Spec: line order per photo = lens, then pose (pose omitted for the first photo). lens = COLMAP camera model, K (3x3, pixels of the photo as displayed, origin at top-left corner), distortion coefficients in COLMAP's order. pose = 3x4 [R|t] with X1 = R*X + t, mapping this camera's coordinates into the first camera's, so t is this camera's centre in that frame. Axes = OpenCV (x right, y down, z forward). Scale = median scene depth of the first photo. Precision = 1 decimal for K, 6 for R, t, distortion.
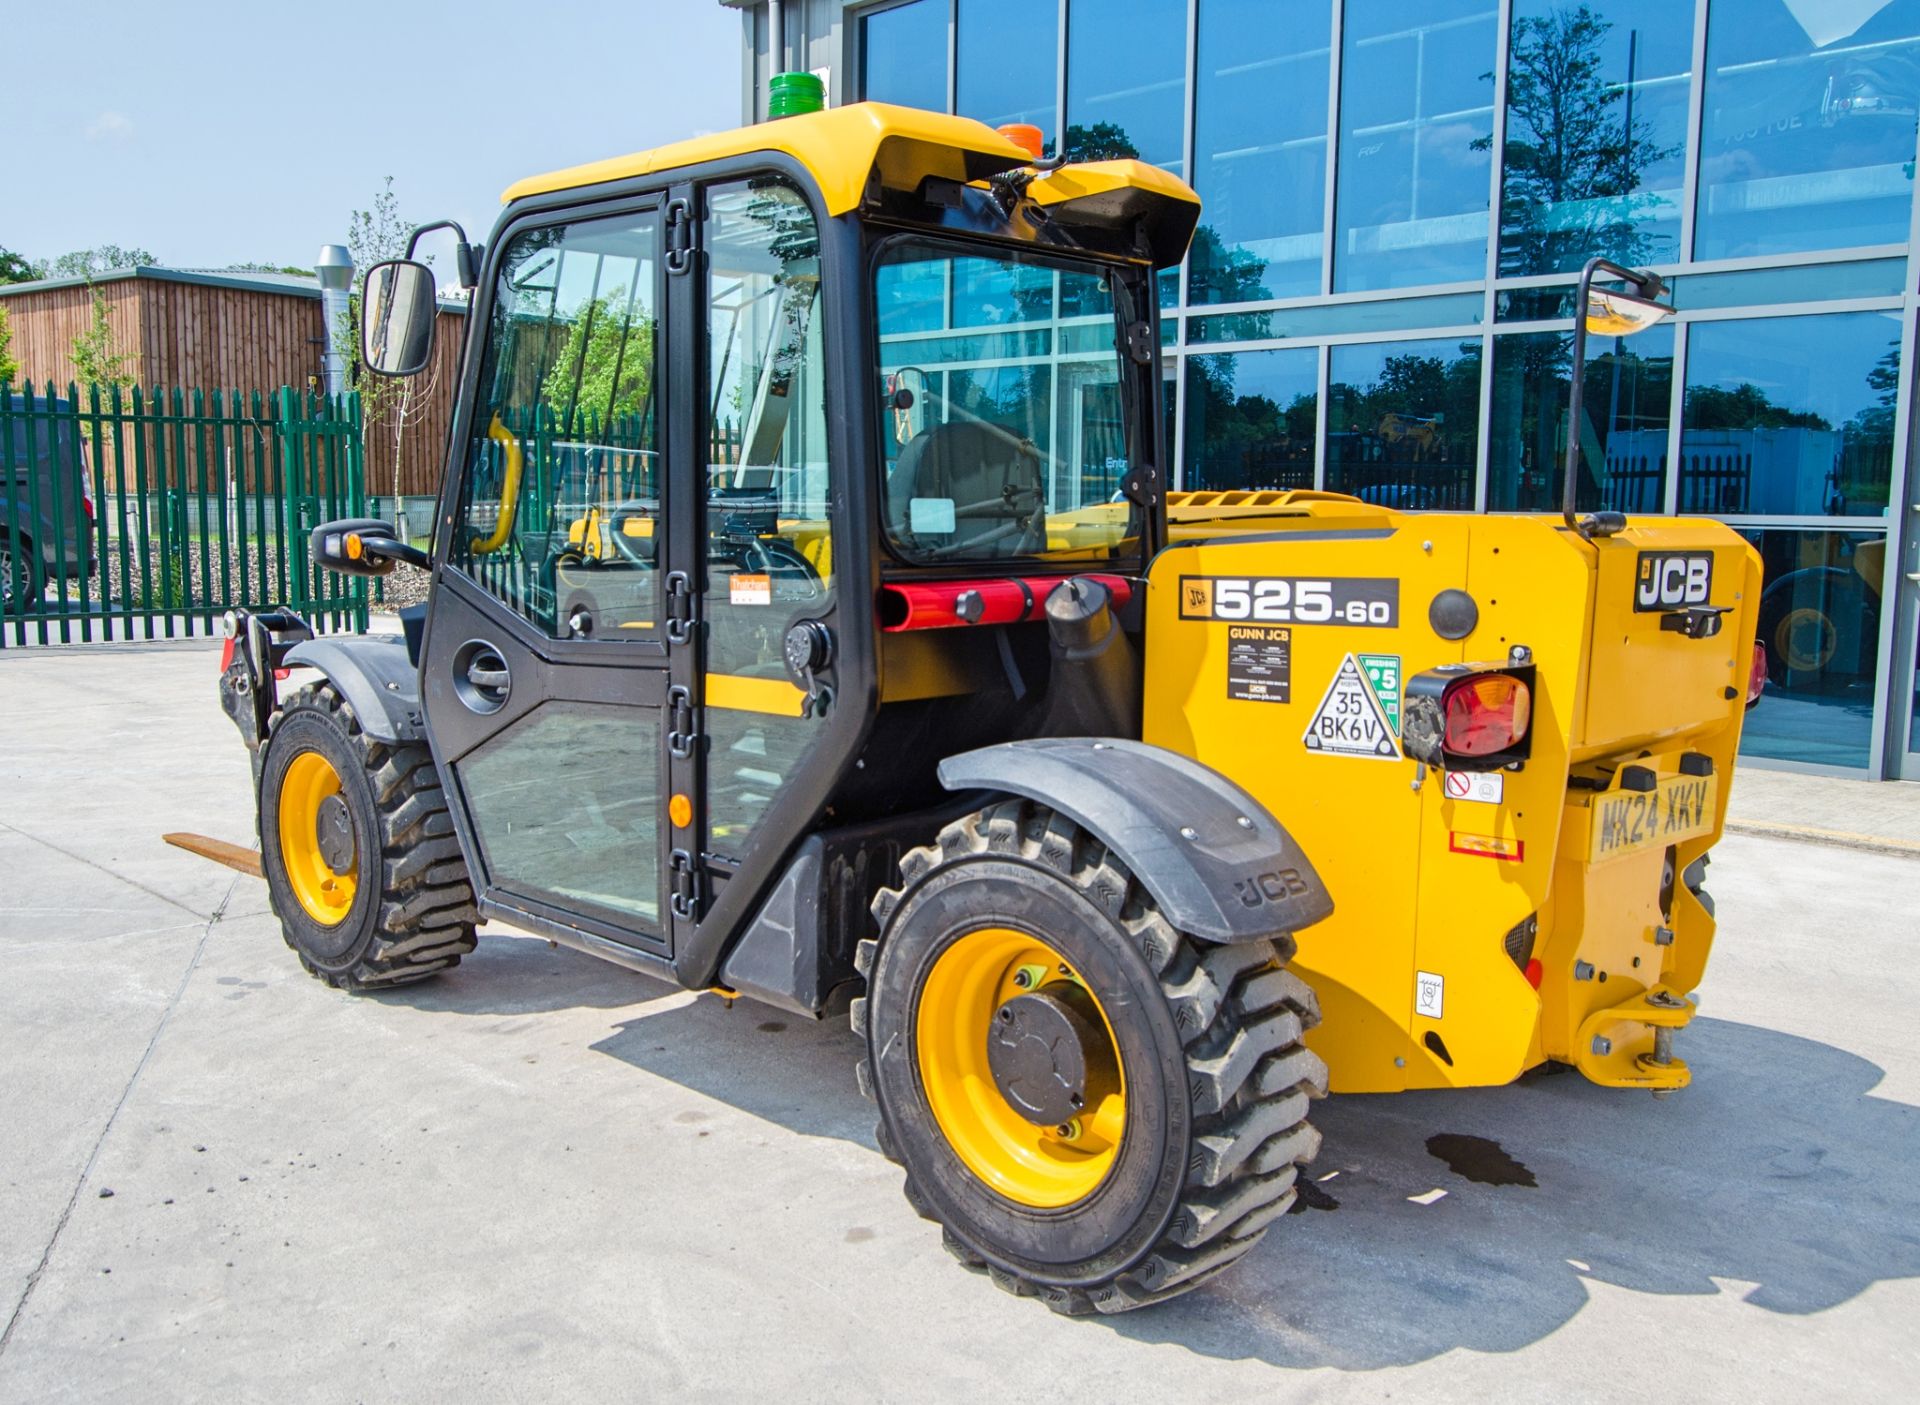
lens RADIAL K [[1648.7, 0, 960.0], [0, 1648.7, 702.5], [0, 0, 1]] dist [0.006235, 0.006967]
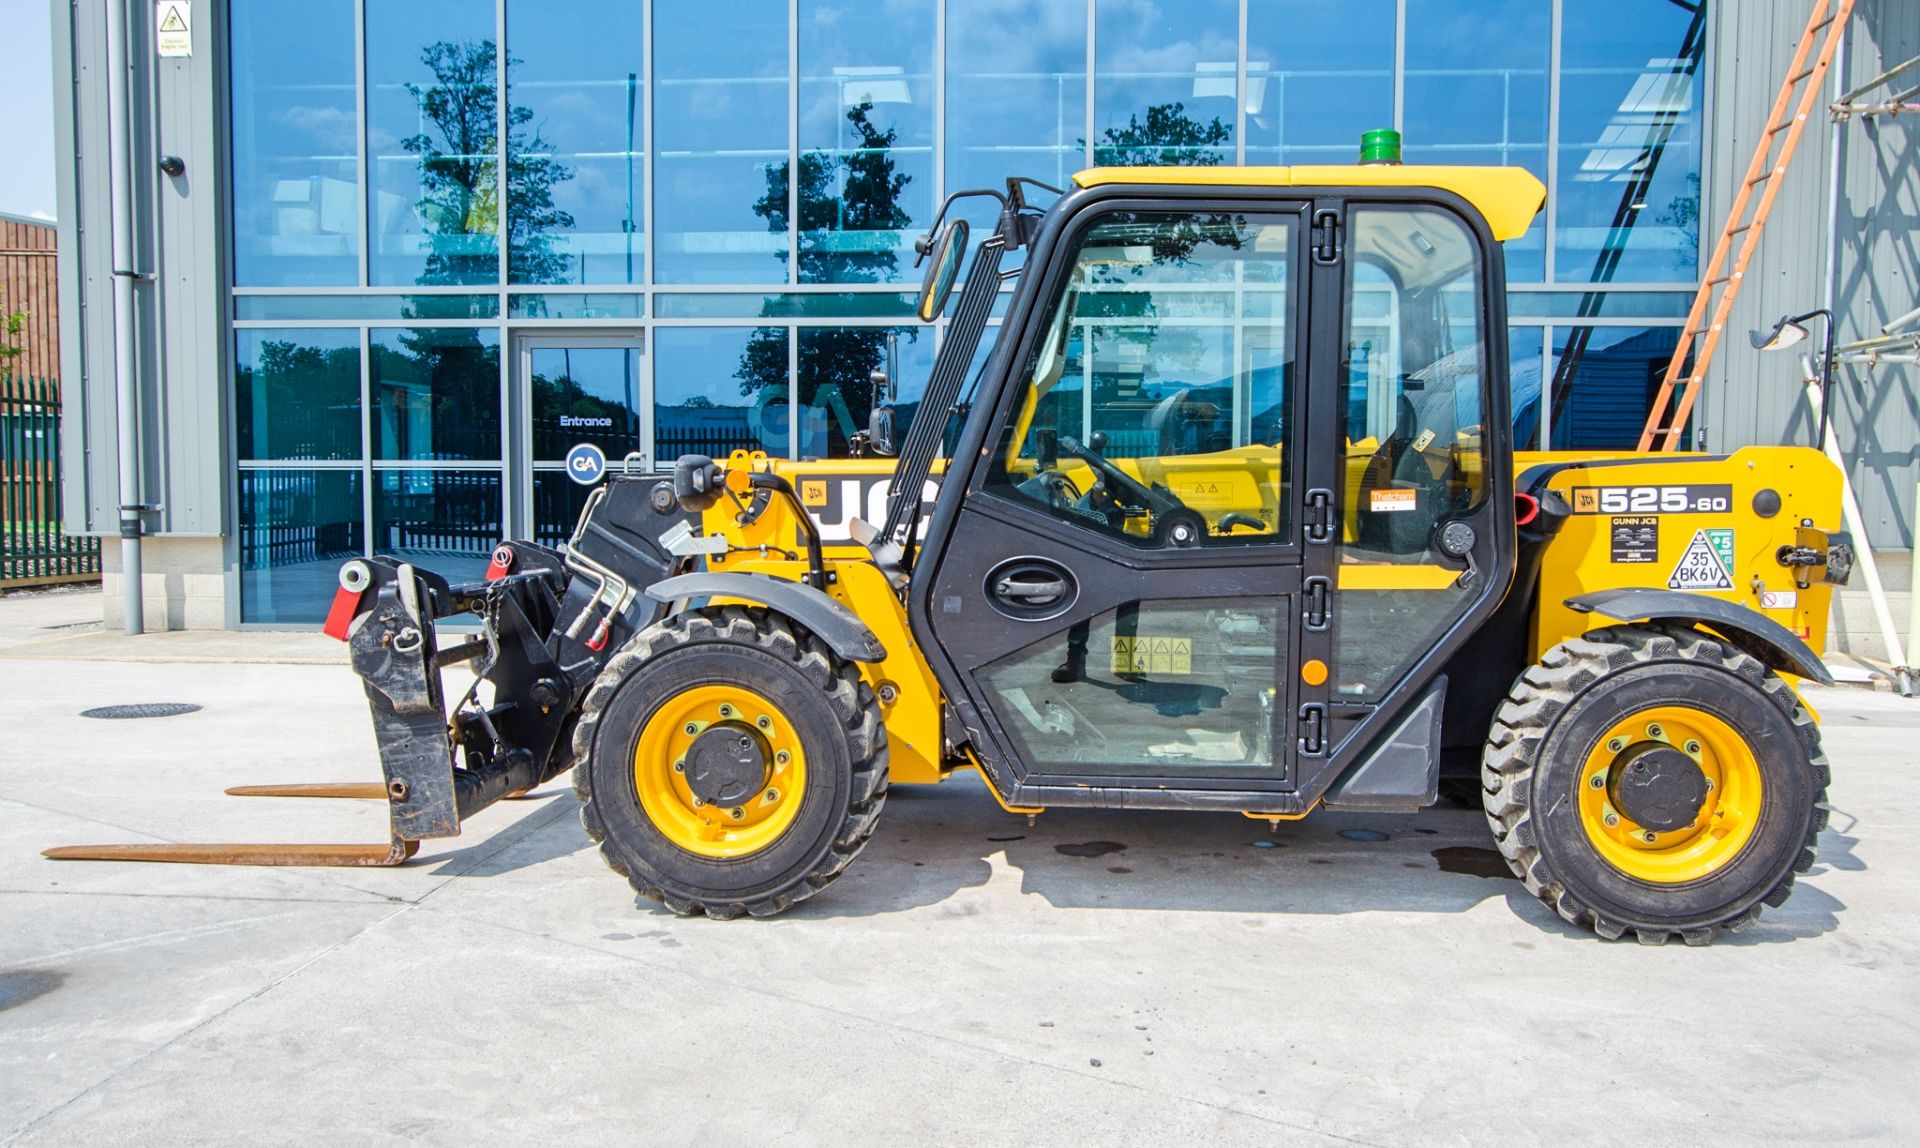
lens RADIAL K [[1472.0, 0, 1008.1], [0, 1472.0, 577.5], [0, 0, 1]] dist [-0.002752, 0.002311]
pose [[0.763730, -0.047265, 0.643804, -1.221733], [0.077572, 0.996809, -0.018841, -0.006776], [-0.640859, 0.064331, 0.764959, 0.292230]]
